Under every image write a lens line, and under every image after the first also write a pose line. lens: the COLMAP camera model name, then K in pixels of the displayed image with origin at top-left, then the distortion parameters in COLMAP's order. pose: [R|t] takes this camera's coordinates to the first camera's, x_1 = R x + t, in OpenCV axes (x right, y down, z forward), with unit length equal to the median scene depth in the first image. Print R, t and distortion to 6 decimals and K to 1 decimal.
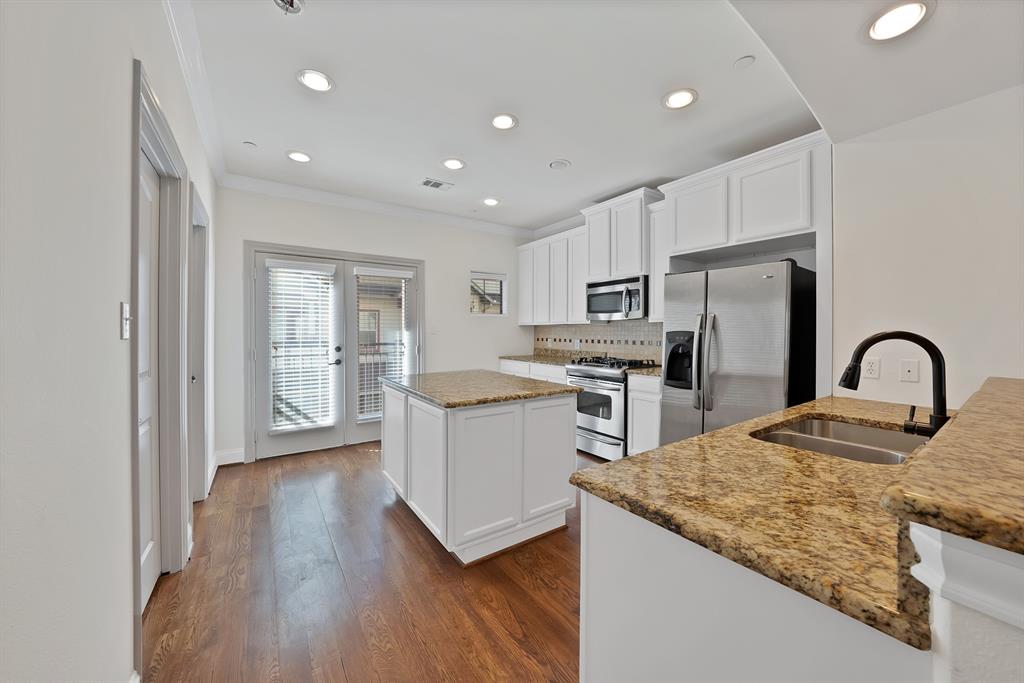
lens RADIAL K [[366.9, 0, 507.5], [0, 366.9, 337.5], [0, 0, 1]] dist [-0.027169, 0.004925]
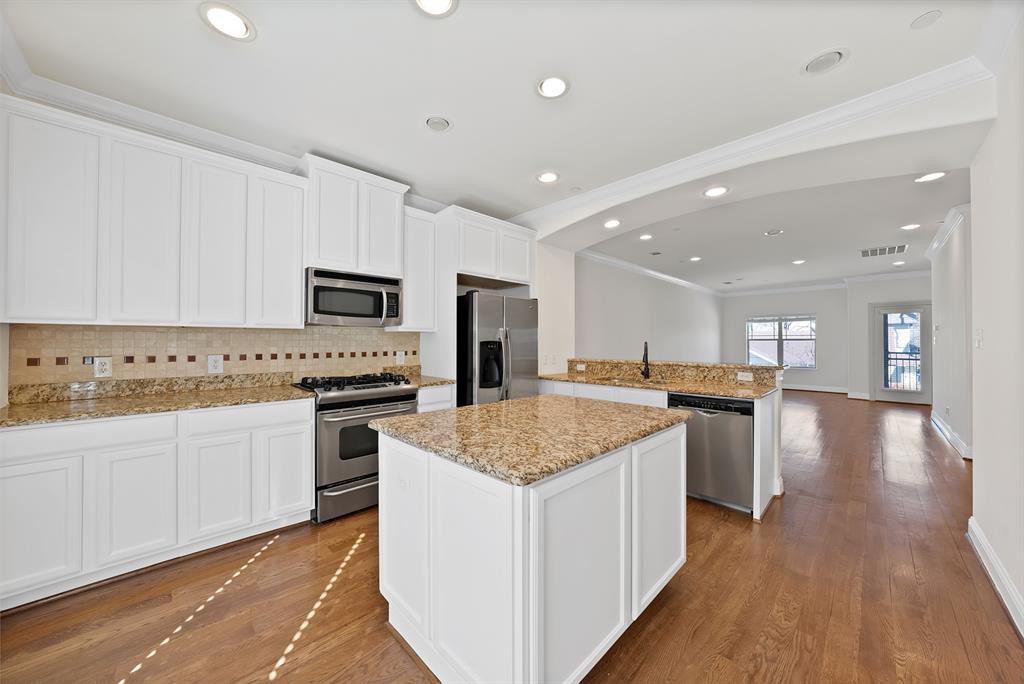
lens RADIAL K [[366.9, 0, 511.2], [0, 366.9, 338.4], [0, 0, 1]] dist [-0.027169, 0.004925]
pose [[-0.182581, 0.006991, 0.983166, -0.489270], [0.016026, 0.999863, -0.004133, -0.012538], [-0.983060, 0.015001, -0.182668, 0.761842]]
